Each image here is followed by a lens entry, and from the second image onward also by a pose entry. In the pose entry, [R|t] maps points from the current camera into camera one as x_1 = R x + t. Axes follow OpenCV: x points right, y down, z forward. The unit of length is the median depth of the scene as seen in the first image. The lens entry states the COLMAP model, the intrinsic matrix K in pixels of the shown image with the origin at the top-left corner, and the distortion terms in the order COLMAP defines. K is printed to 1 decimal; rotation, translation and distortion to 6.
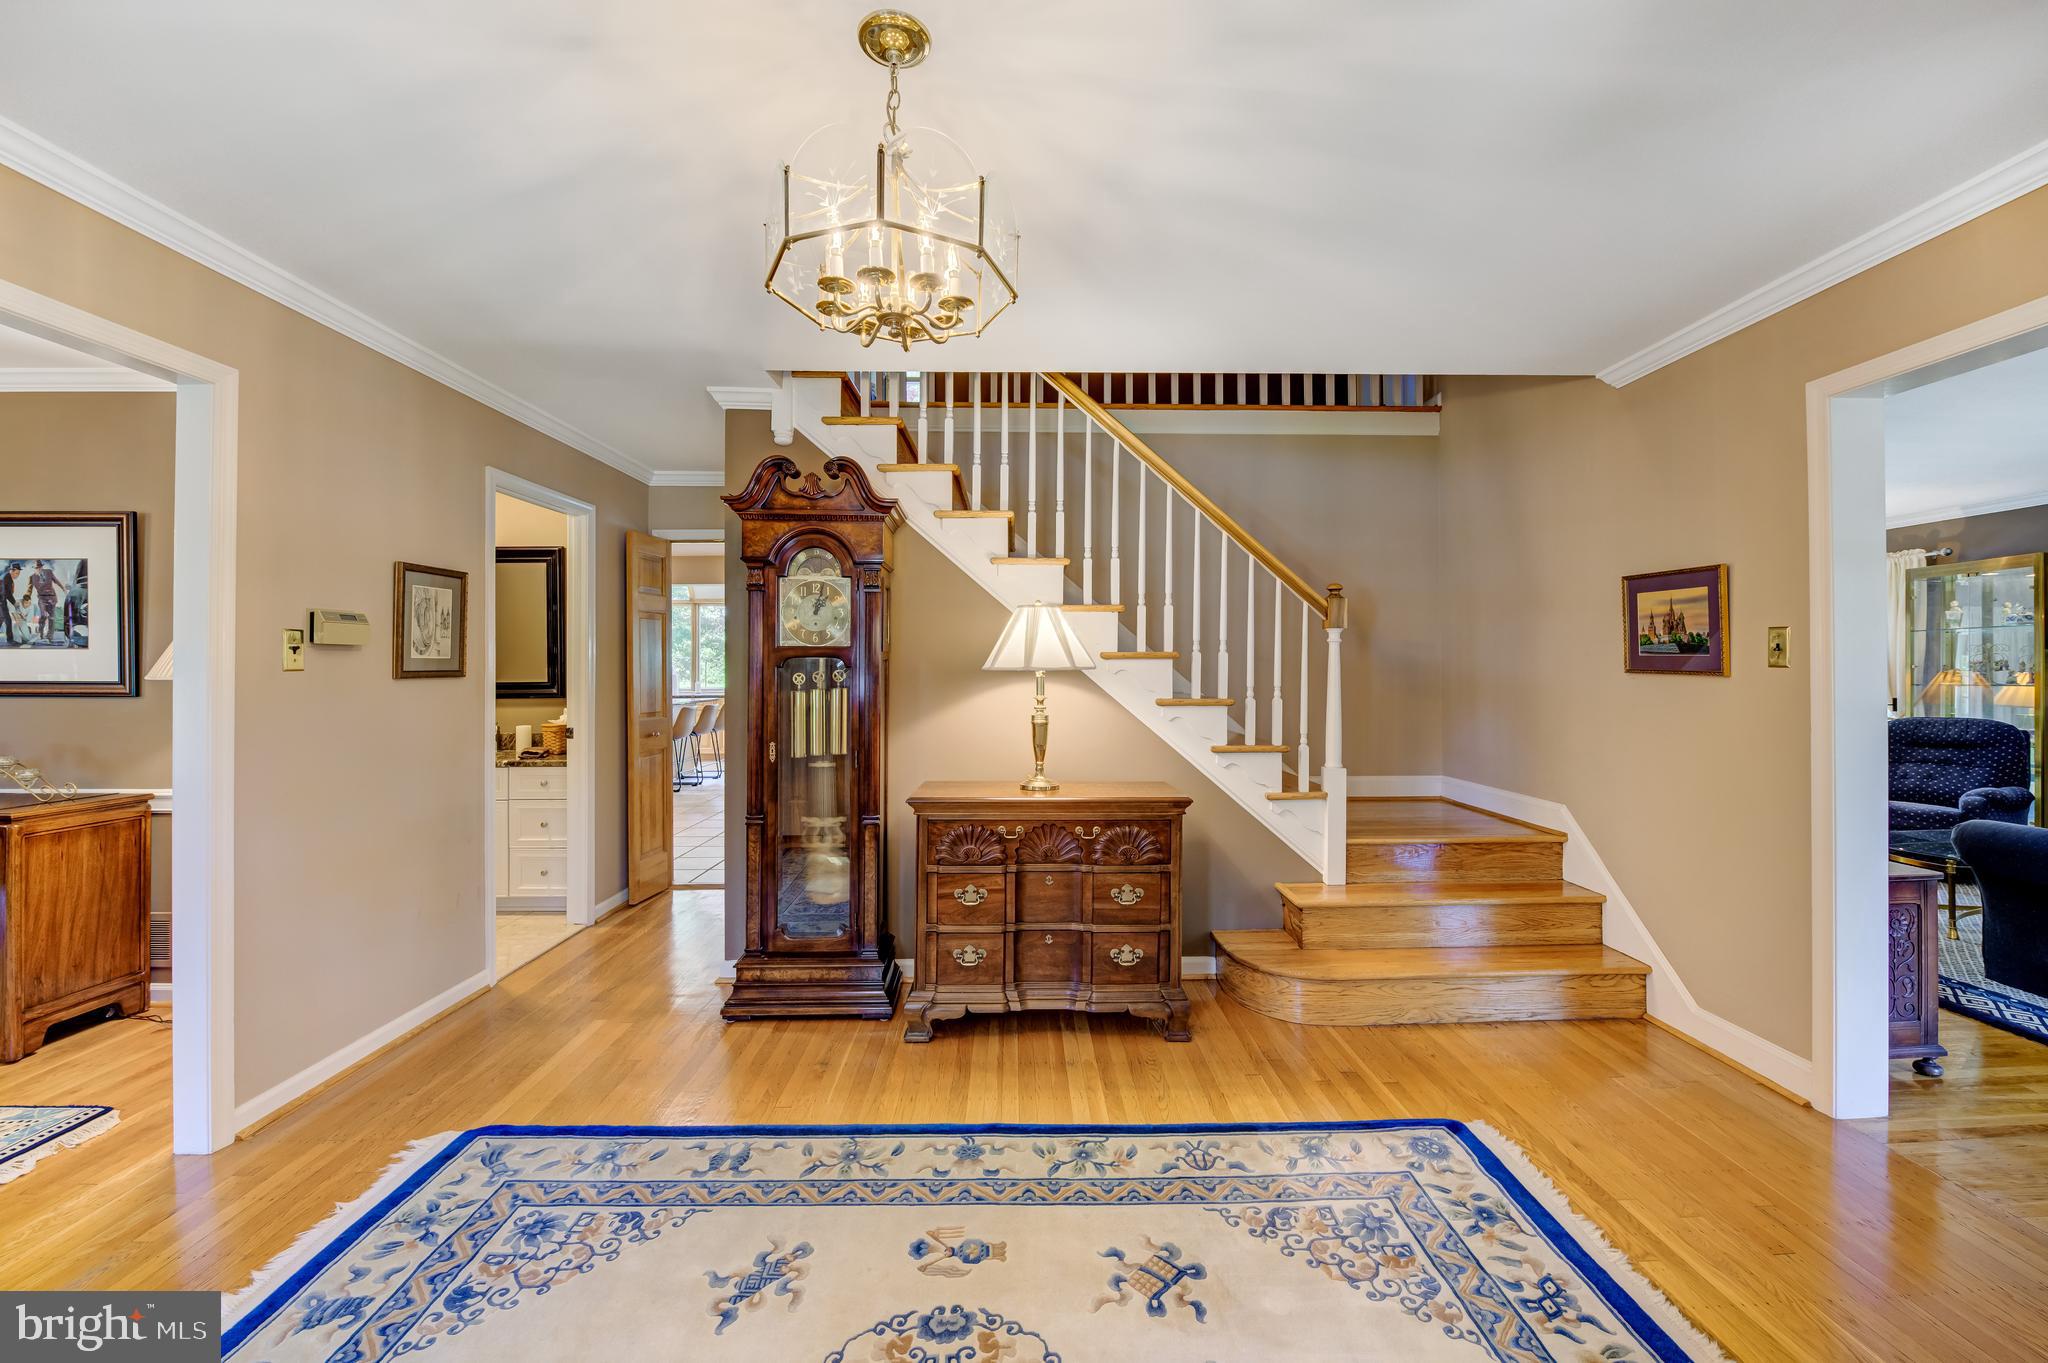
lens RADIAL K [[807.1, 0, 1032.7], [0, 807.1, 670.8], [0, 0, 1]] dist [-0.014528, -0.000333]
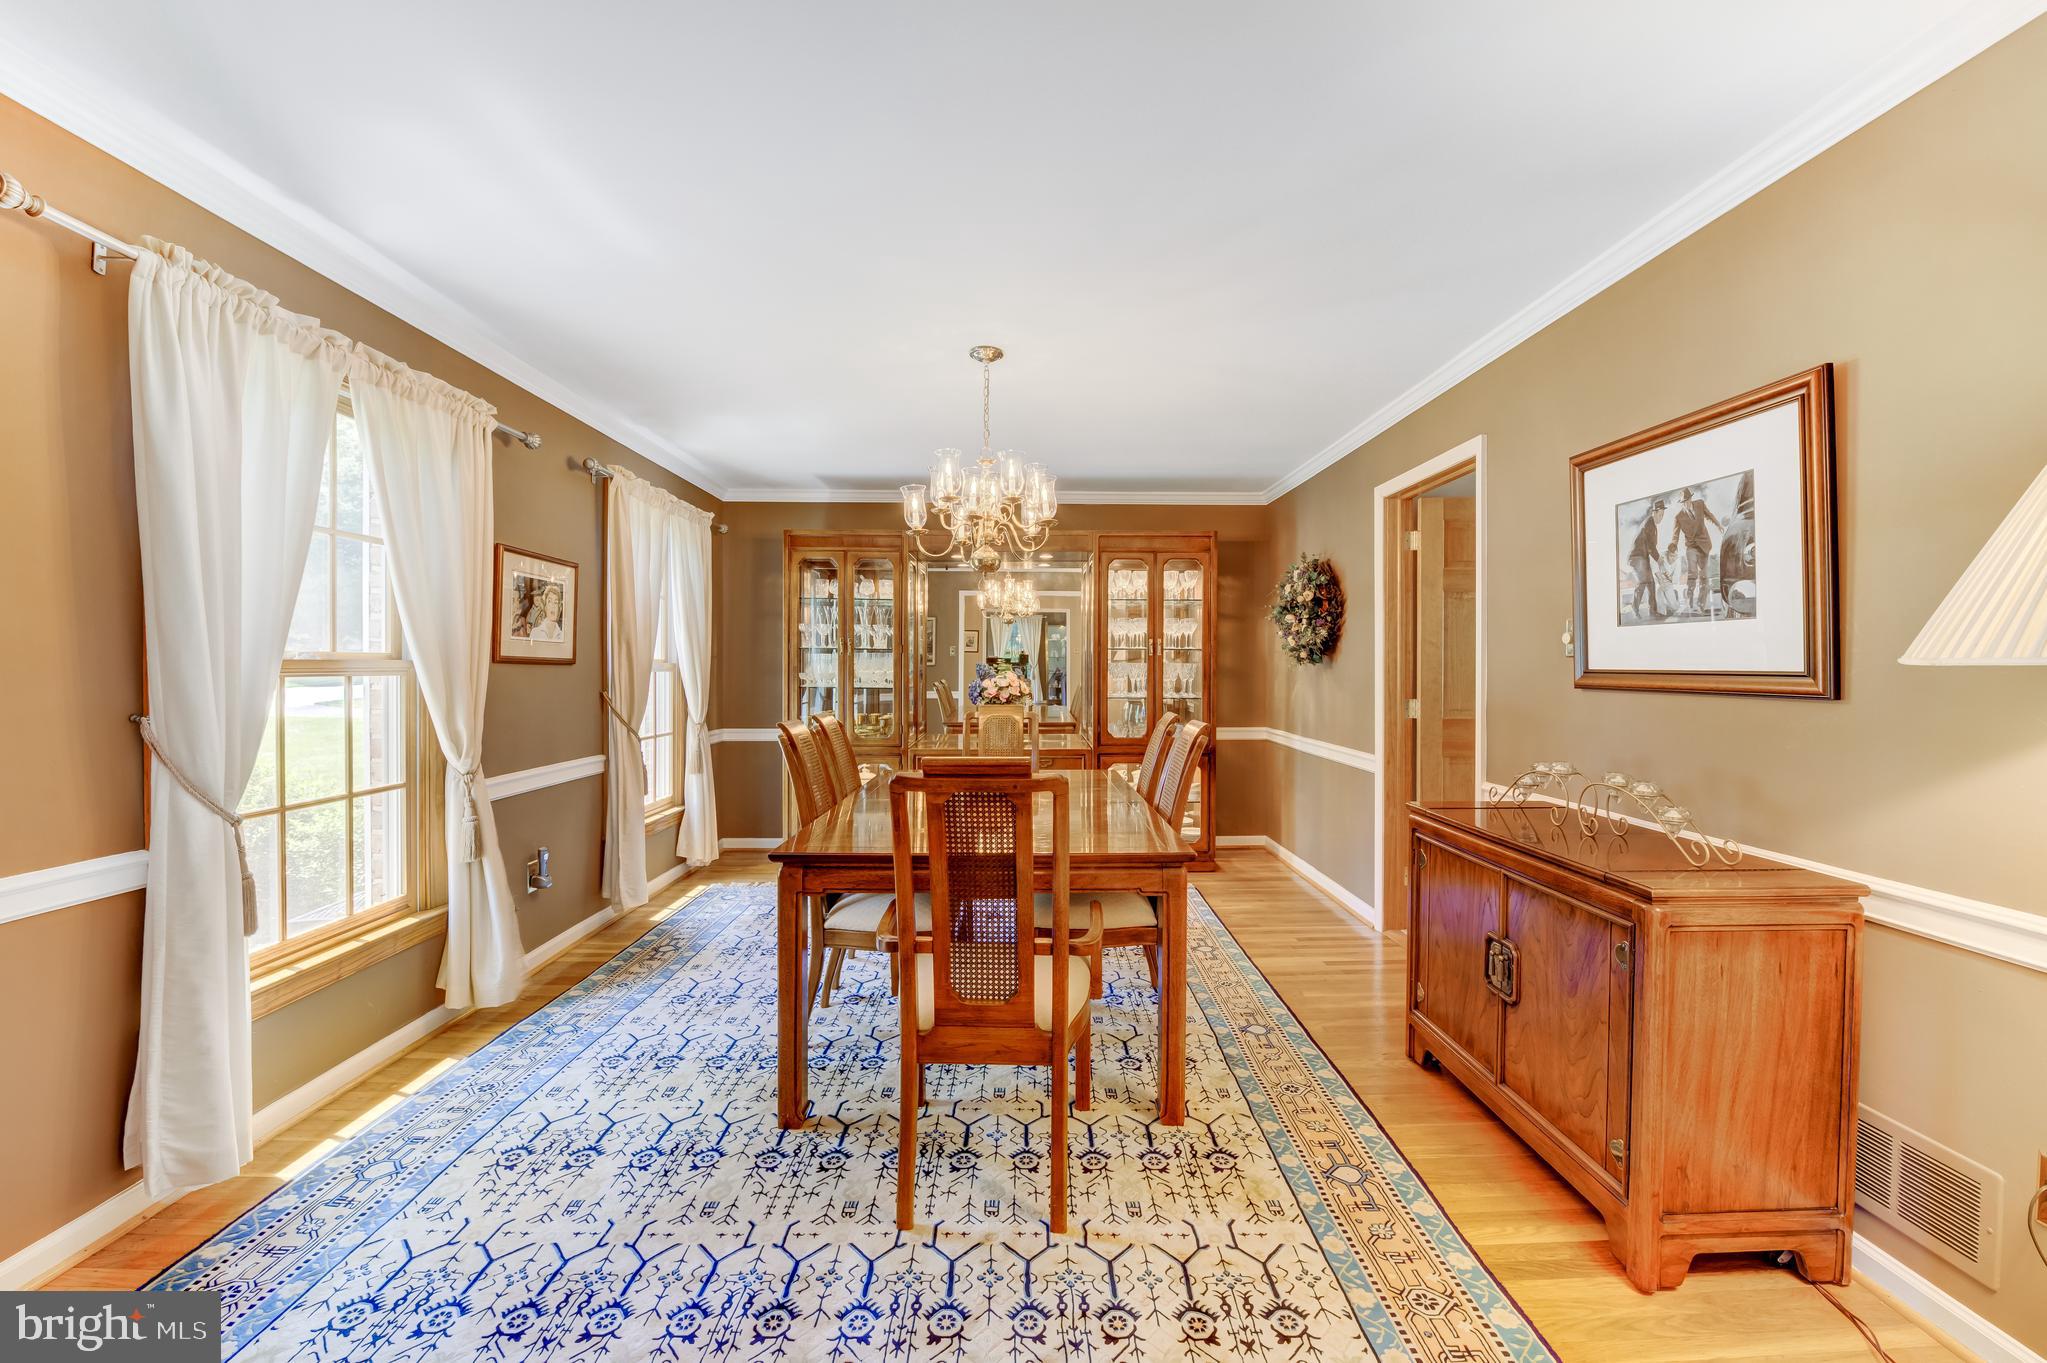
lens RADIAL K [[805.0, 0, 1027.5], [0, 805.0, 670.6], [0, 0, 1]] dist [-0.014488, -0.000190]
pose [[-0.013752, 0.005305, -0.999891, -0.584826], [0.005898, 0.999969, 0.005224, 0.006403], [0.999888, -0.005826, -0.013783, 0.454584]]
